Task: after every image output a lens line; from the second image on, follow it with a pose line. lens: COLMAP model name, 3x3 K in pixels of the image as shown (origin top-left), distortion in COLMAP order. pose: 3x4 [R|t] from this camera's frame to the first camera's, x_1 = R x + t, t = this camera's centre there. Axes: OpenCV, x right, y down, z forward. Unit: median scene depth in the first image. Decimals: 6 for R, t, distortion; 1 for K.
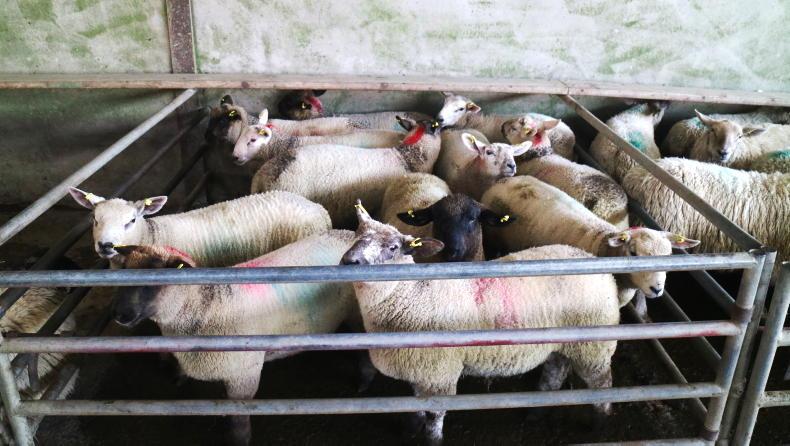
lens RADIAL K [[642.4, 0, 380.0], [0, 642.4, 244.6], [0, 0, 1]] dist [-0.141535, 0.098715]
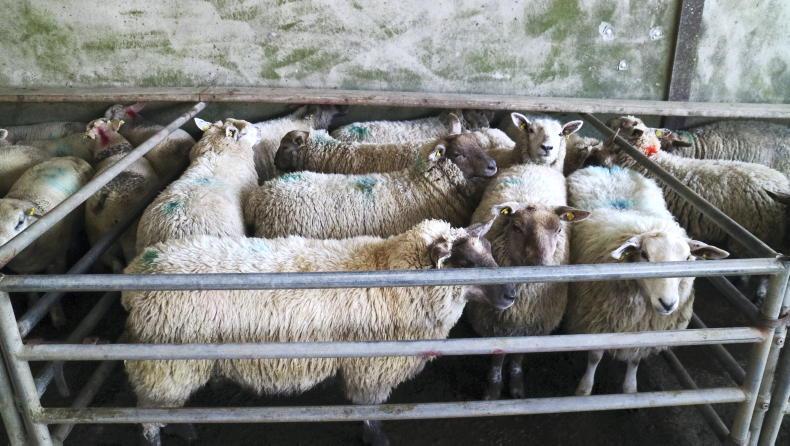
lens RADIAL K [[642.4, 0, 395.0], [0, 642.4, 224.2], [0, 0, 1]] dist [-0.141535, 0.098715]
pose [[0.999761, 0.000672, -0.021855, 0.582649], [-0.001572, 0.999152, -0.041147, -0.008042], [0.021809, 0.041171, 0.998914, 0.034448]]
